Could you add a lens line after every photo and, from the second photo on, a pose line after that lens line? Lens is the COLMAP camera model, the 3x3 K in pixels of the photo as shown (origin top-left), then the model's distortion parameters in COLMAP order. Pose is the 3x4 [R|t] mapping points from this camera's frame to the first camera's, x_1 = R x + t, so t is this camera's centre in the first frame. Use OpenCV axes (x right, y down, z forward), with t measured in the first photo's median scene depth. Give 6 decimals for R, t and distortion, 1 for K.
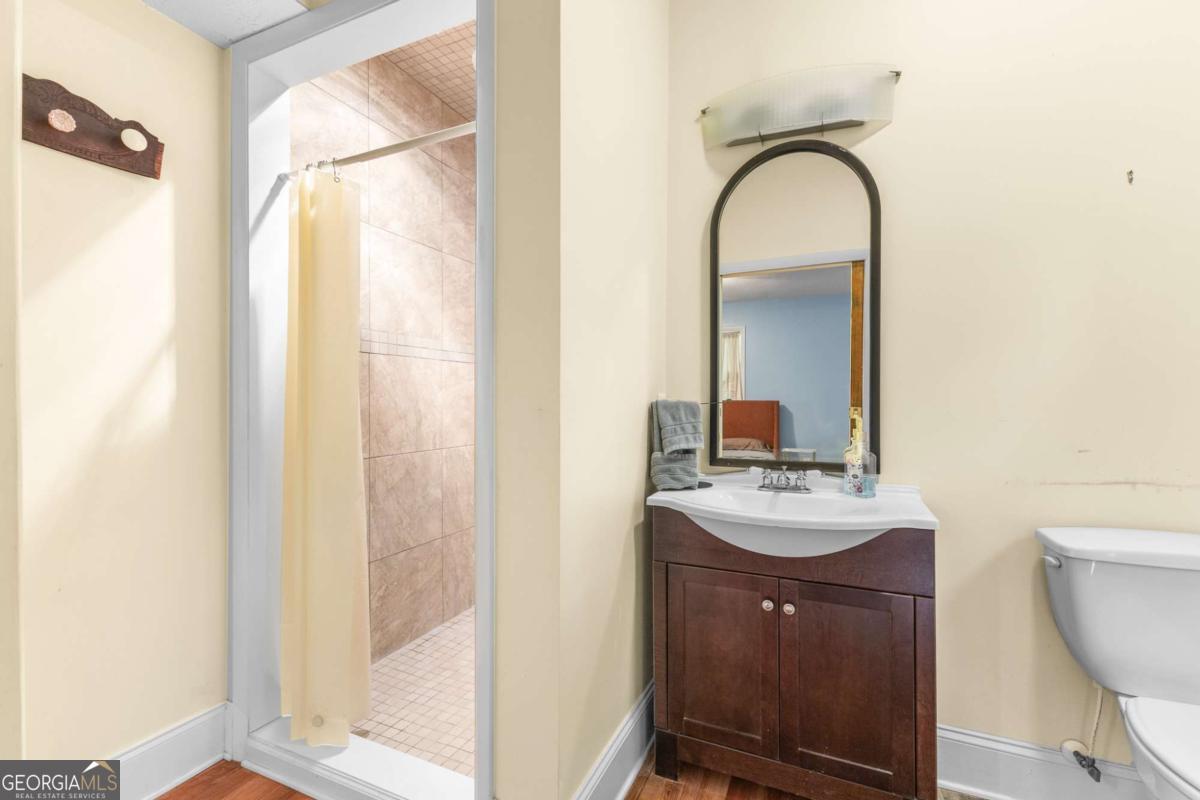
lens RADIAL K [[519.4, 0, 600.0], [0, 519.4, 400.0], [0, 0, 1]] dist [0.019534, -0.005044]
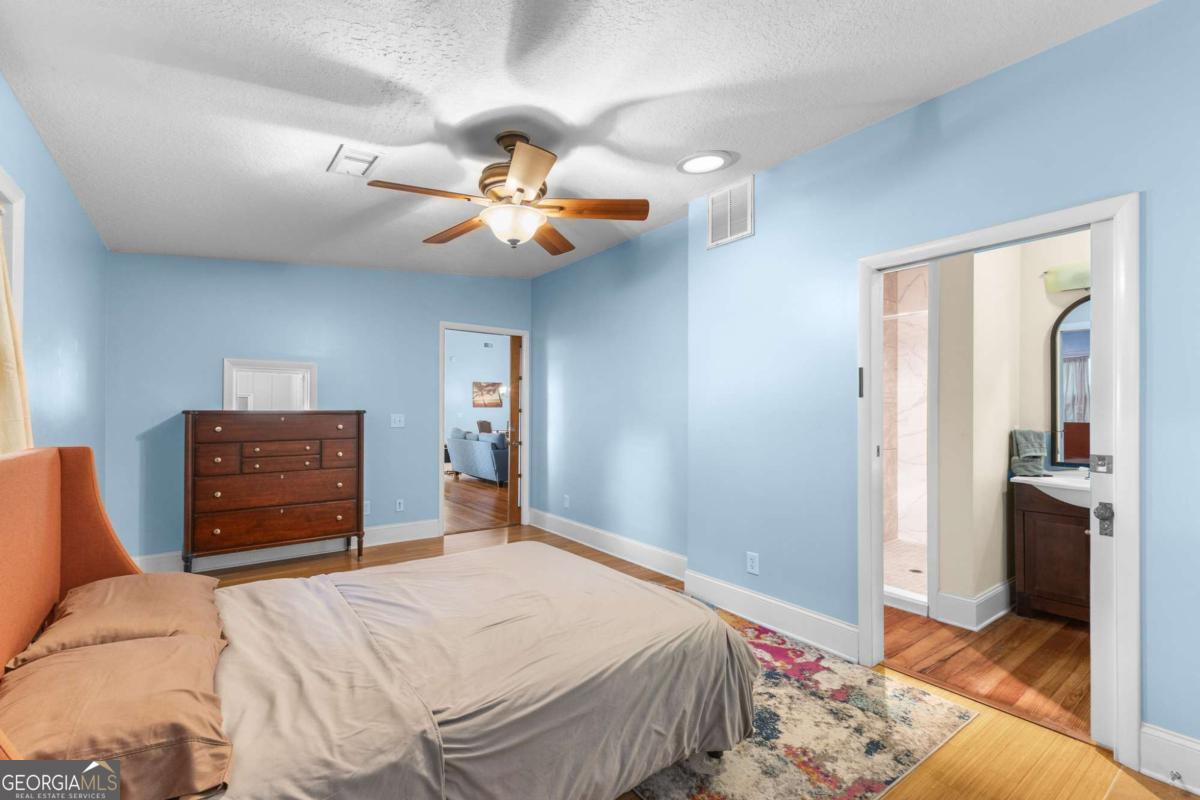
lens RADIAL K [[519.4, 0, 600.0], [0, 519.4, 400.0], [0, 0, 1]] dist [0.019534, -0.005044]
pose [[0.877386, 0.000433, -0.479785, -0.312282], [-0.010995, 0.999755, -0.019204, -0.056776], [0.479660, 0.022125, 0.877176, -1.475478]]
